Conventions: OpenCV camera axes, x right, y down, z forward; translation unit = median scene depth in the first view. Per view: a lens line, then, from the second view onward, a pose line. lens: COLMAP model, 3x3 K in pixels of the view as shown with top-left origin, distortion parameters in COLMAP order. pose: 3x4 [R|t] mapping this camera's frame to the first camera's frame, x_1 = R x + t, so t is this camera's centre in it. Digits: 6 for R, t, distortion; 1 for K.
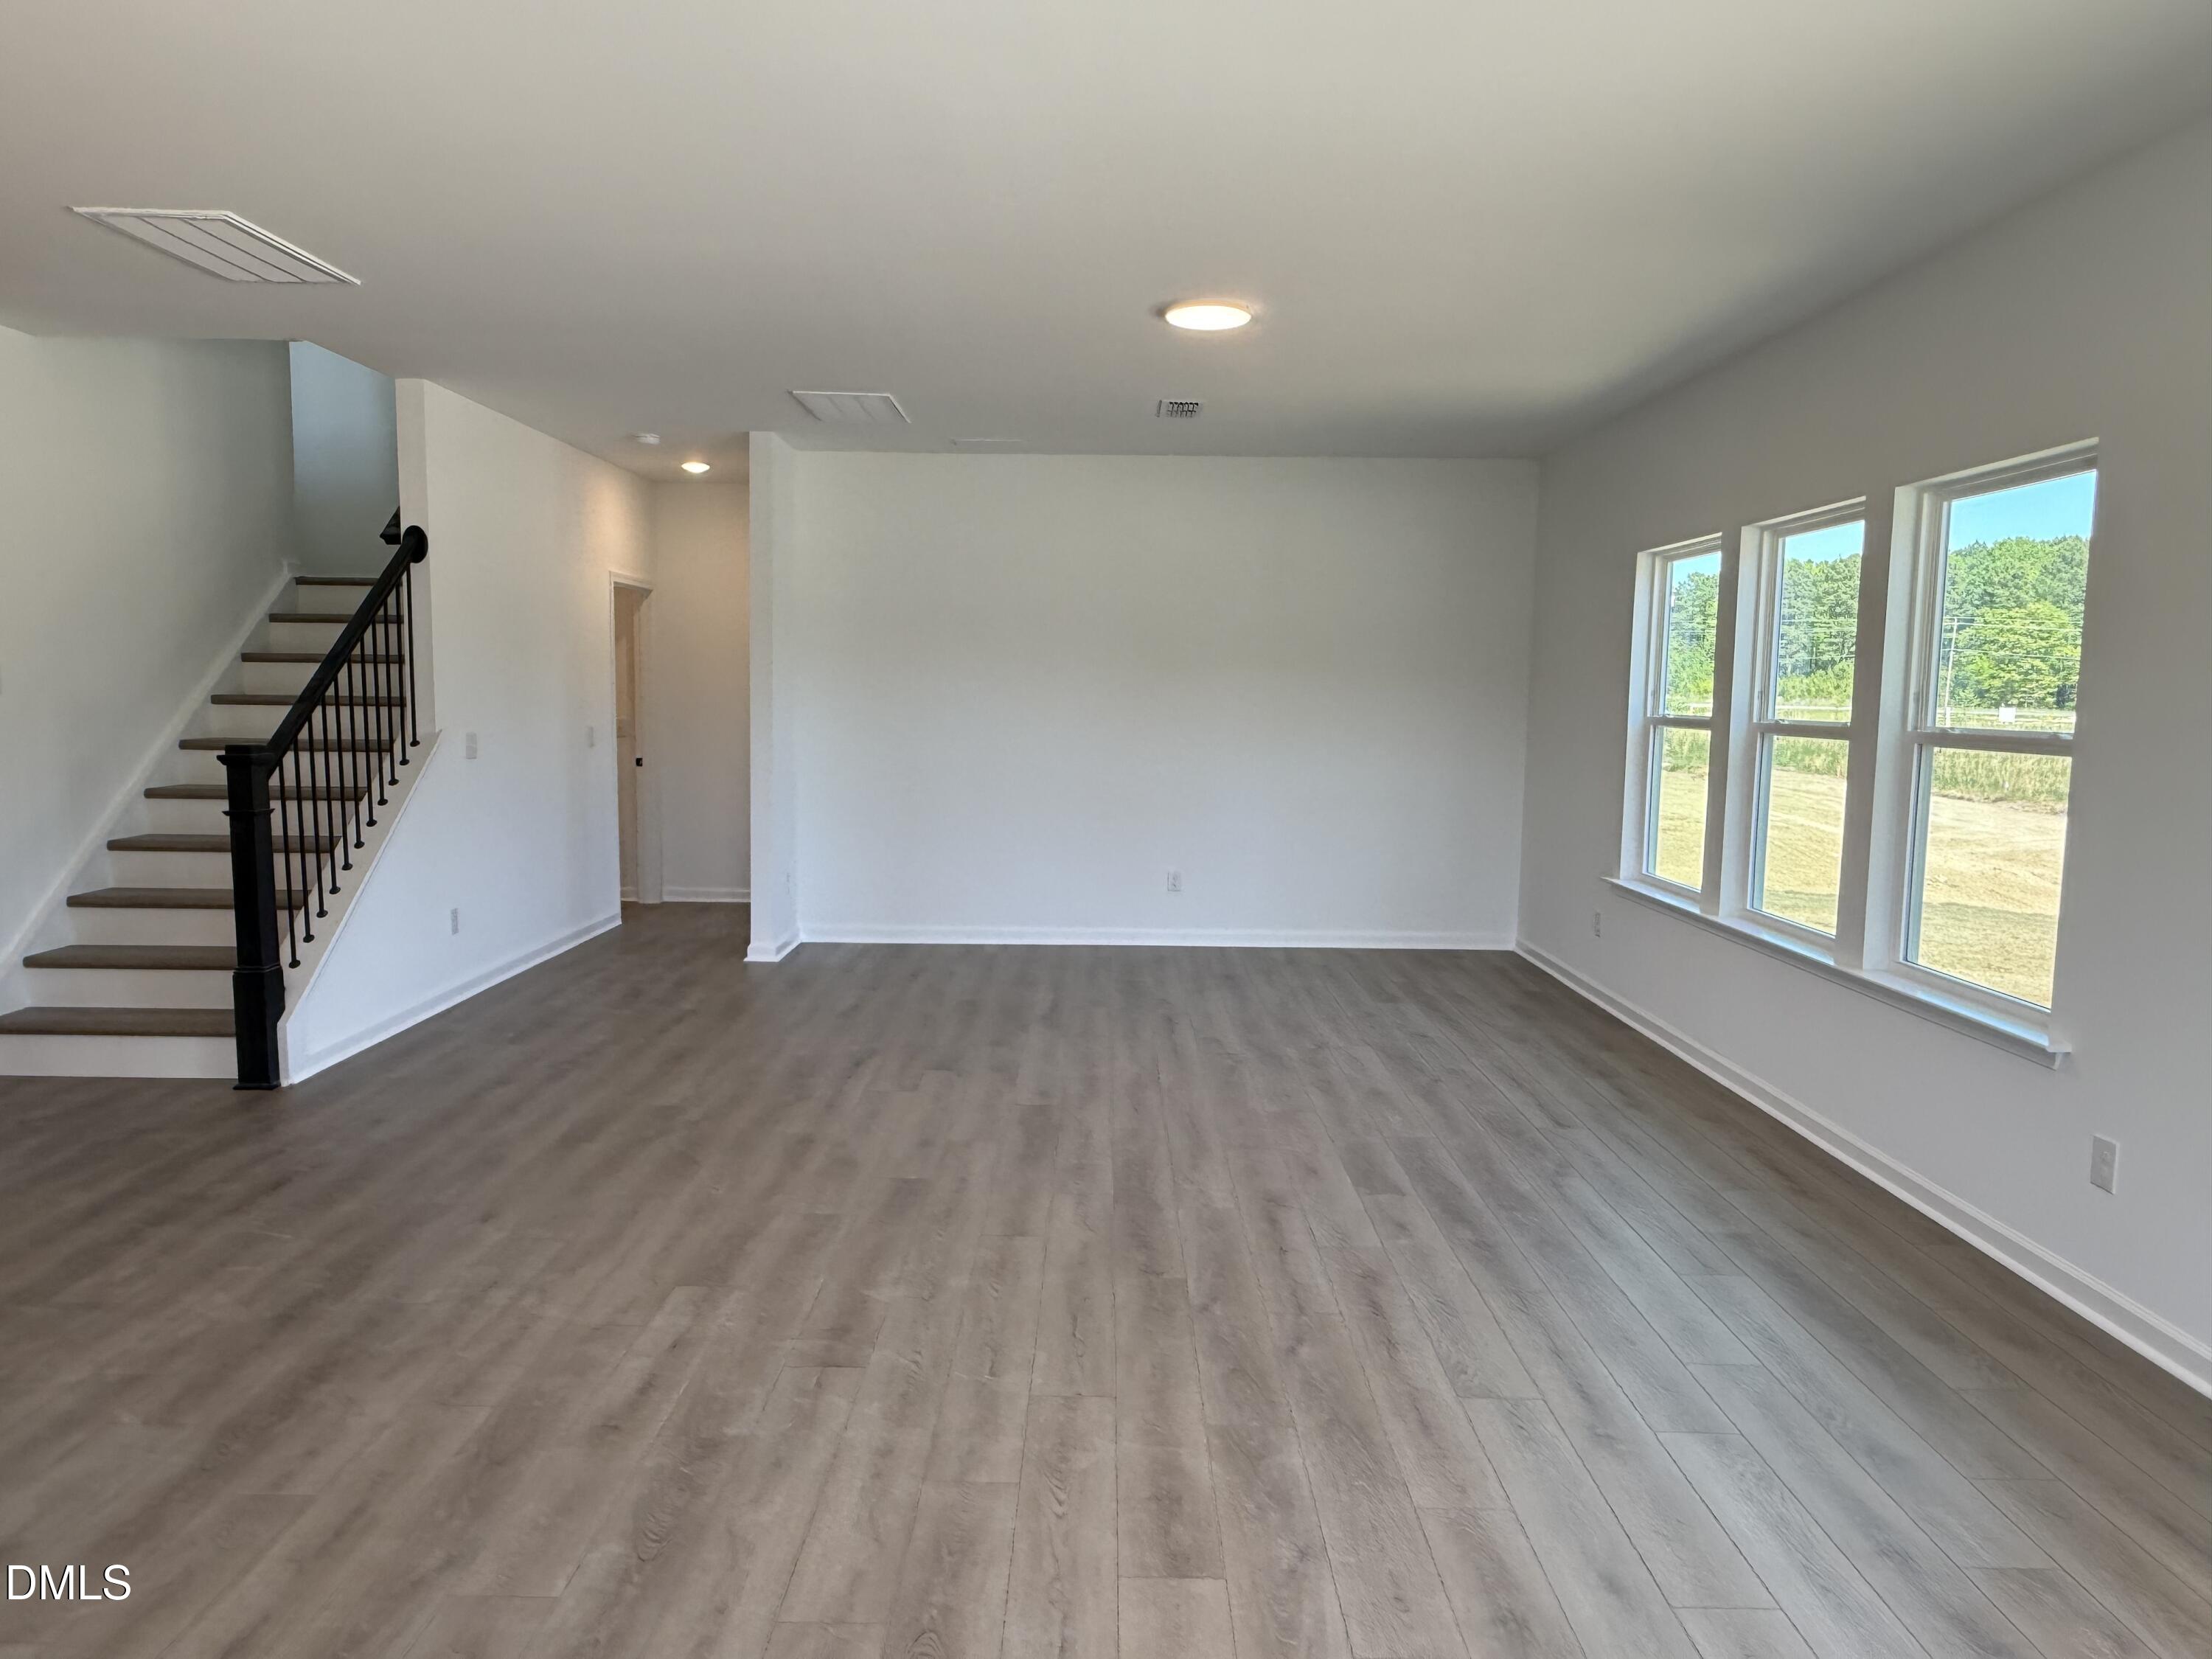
lens RADIAL K [[1440.1, 0, 1107.0], [0, 1440.1, 849.3], [0, 0, 1]] dist [0.002335, 0.001652]
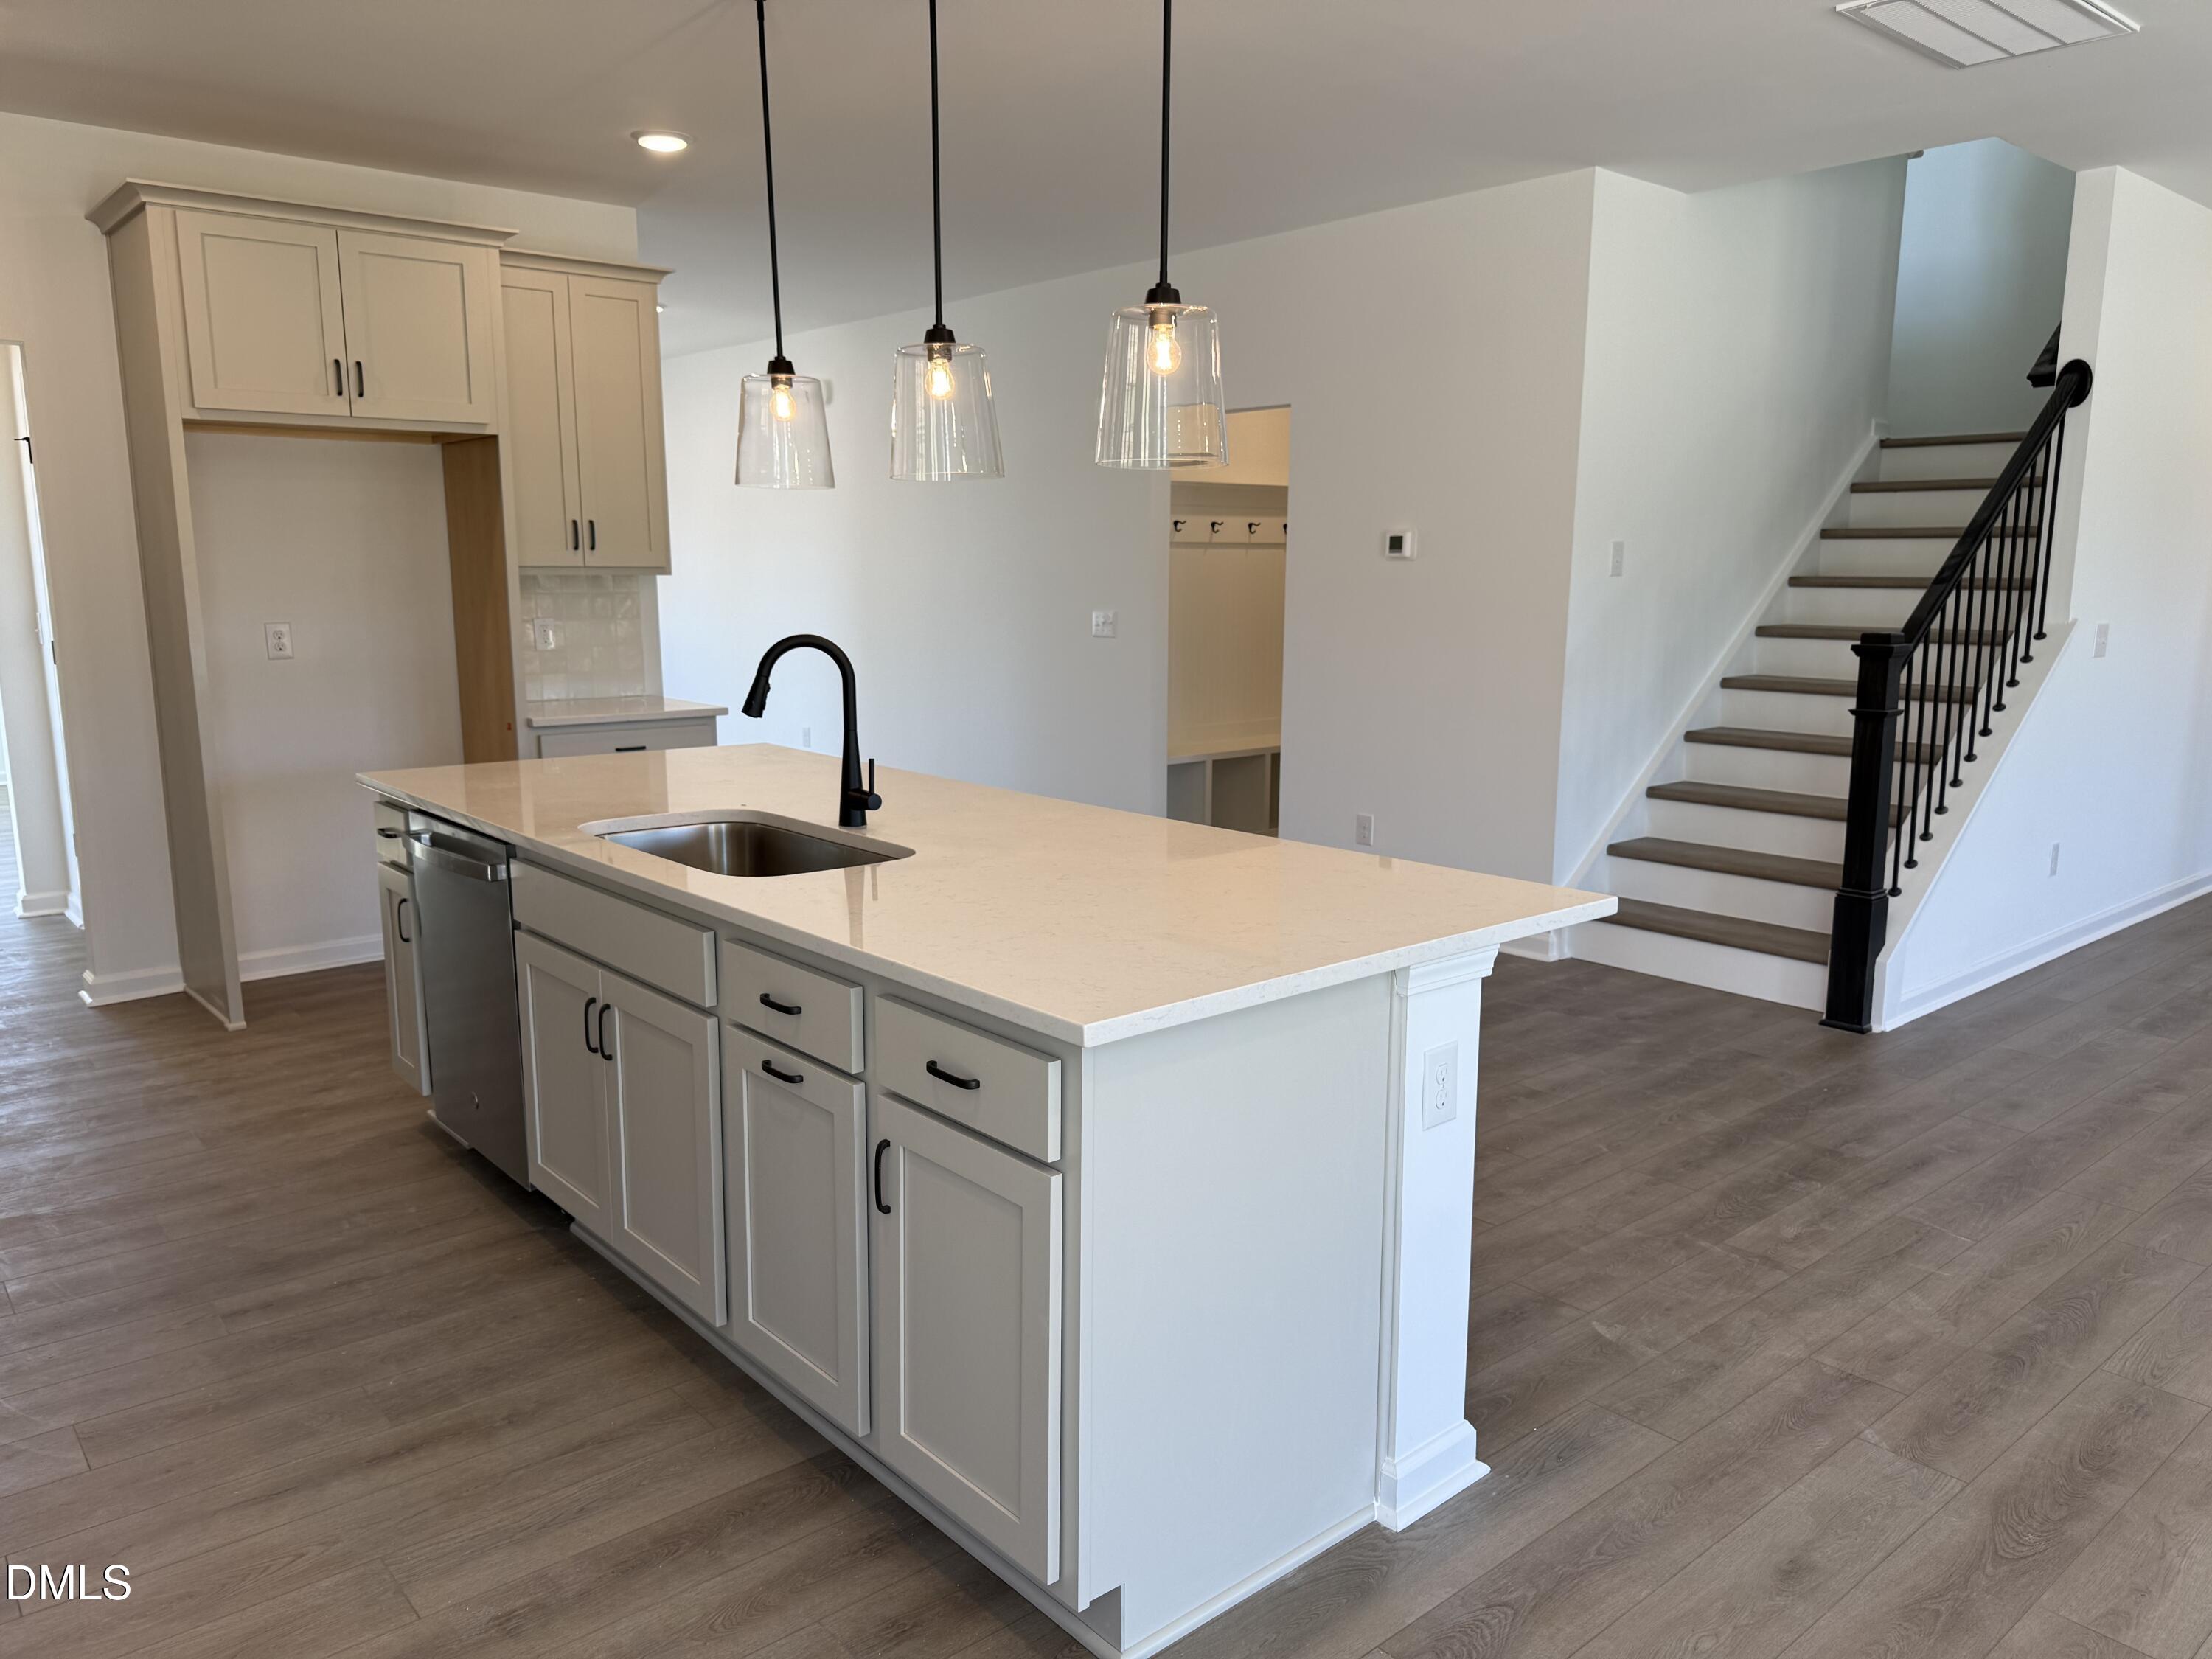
lens RADIAL K [[1586.8, 0, 1114.6], [0, 1586.8, 831.6], [0, 0, 1]] dist [0.001970, 0.001071]
pose [[0.655451, 0.118598, -0.745867, -0.176150], [-0.080068, 0.992940, 0.087522, -0.001735], [0.750981, 0.002354, 0.660320, 0.028372]]
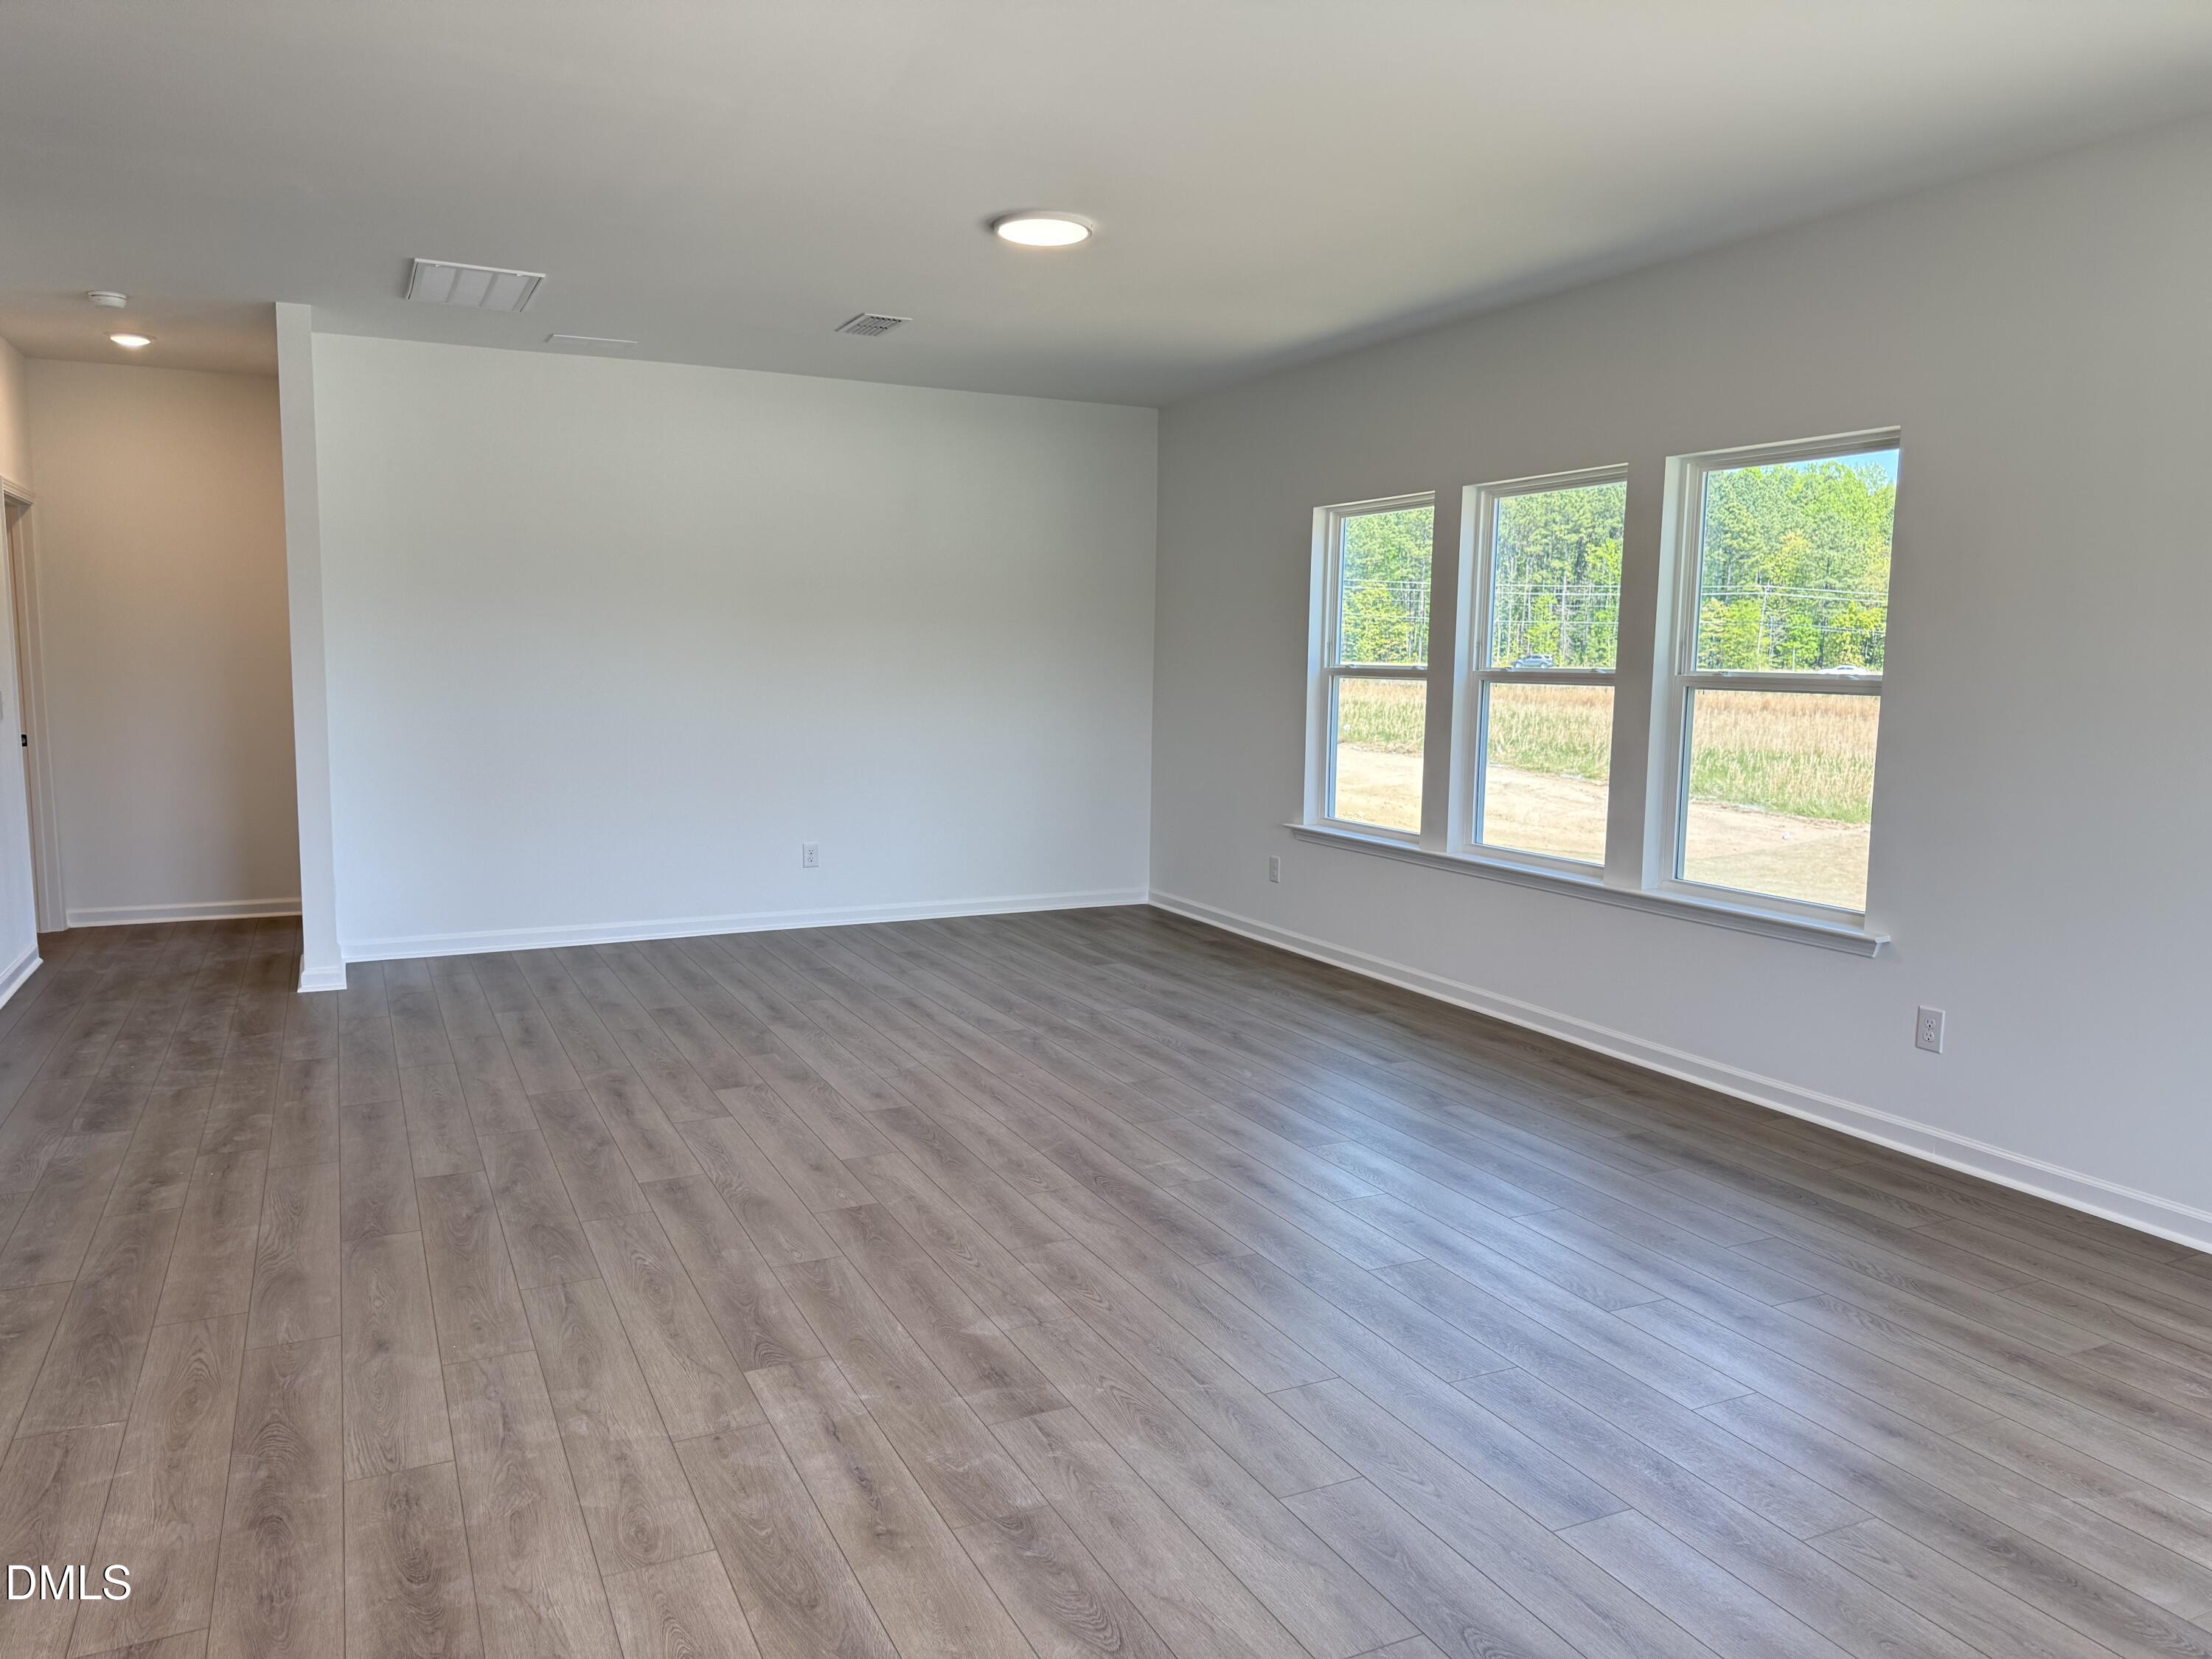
lens RADIAL K [[1552.9, 0, 1108.4], [0, 1552.9, 841.6], [0, 0, 1]] dist [0.073697, -0.085160]
pose [[0.898517, -0.059419, 0.434898, -0.331453], [0.051693, 0.998225, 0.029586, -0.008887], [-0.435884, -0.004103, 0.899994, 0.073757]]
